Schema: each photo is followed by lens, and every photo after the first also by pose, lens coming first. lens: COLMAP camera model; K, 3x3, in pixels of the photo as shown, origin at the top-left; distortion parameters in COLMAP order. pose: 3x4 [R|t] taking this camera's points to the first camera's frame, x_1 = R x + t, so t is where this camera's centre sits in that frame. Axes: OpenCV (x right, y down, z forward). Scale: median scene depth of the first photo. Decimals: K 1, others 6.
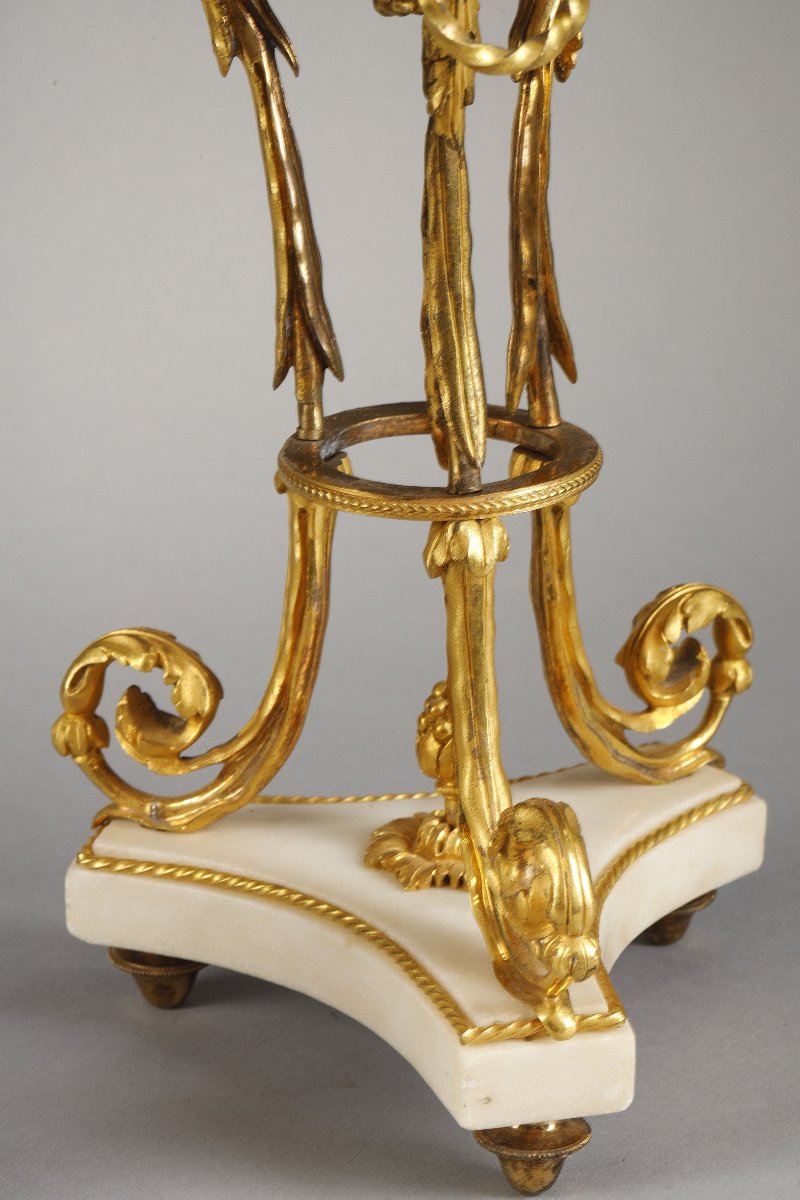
lens RADIAL K [[3910.5, 0, 403.8], [0, 3910.5, 551.7], [0, 0, 1]] dist [0.401367, -0.024018]
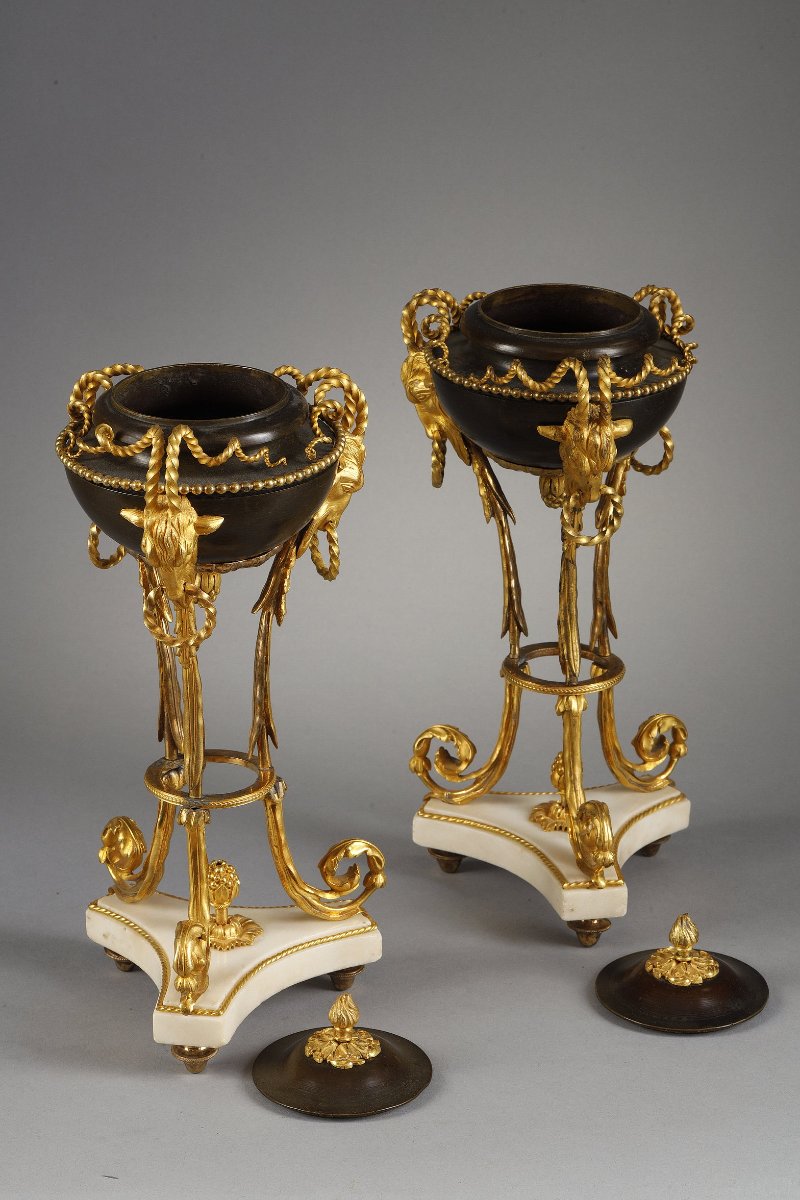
lens RADIAL K [[3910.5, 0, 403.8], [0, 3910.5, 551.7], [0, 0, 1]] dist [0.401367, -0.024018]
pose [[0.998455, 0.037054, -0.041399, 0.008075], [-0.036063, 0.999051, 0.024427, -0.159801], [0.042265, -0.022896, 0.998844, -1.605227]]
